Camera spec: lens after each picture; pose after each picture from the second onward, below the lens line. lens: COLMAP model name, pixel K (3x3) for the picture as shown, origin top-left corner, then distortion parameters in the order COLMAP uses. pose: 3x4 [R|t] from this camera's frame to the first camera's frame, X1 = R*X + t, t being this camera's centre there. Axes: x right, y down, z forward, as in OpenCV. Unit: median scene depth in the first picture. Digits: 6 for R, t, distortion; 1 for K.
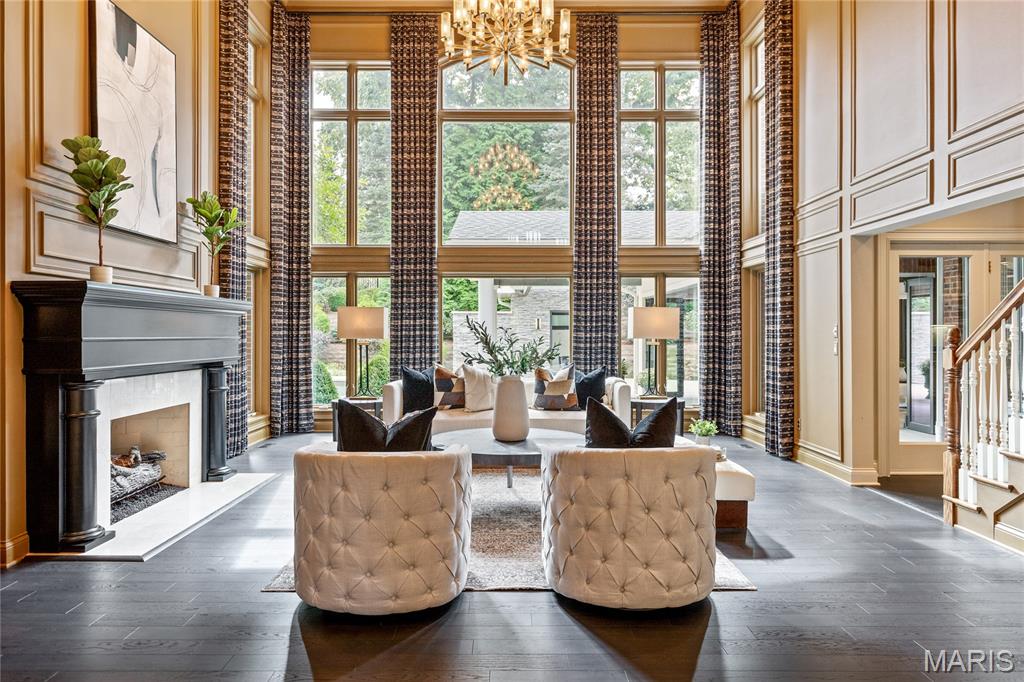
lens RADIAL K [[665.9, 0, 519.4], [0, 665.9, 332.0], [0, 0, 1]] dist [0.010291, -0.006871]
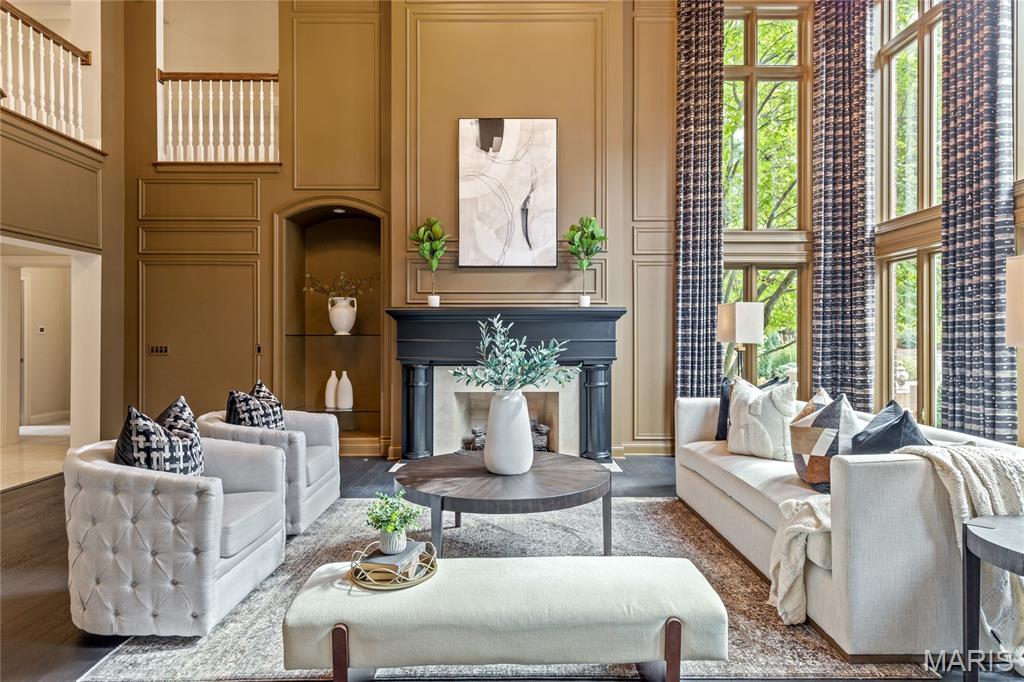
lens RADIAL K [[594.8, 0, 510.2], [0, 594.8, 341.5], [0, 0, 1]] dist [0.006785, 0.001222]
pose [[-0.027686, 0.005034, -0.999604, 0.421835], [0.003238, 0.999983, 0.004946, 0.003750], [0.999611, -0.003100, -0.027702, 0.633756]]
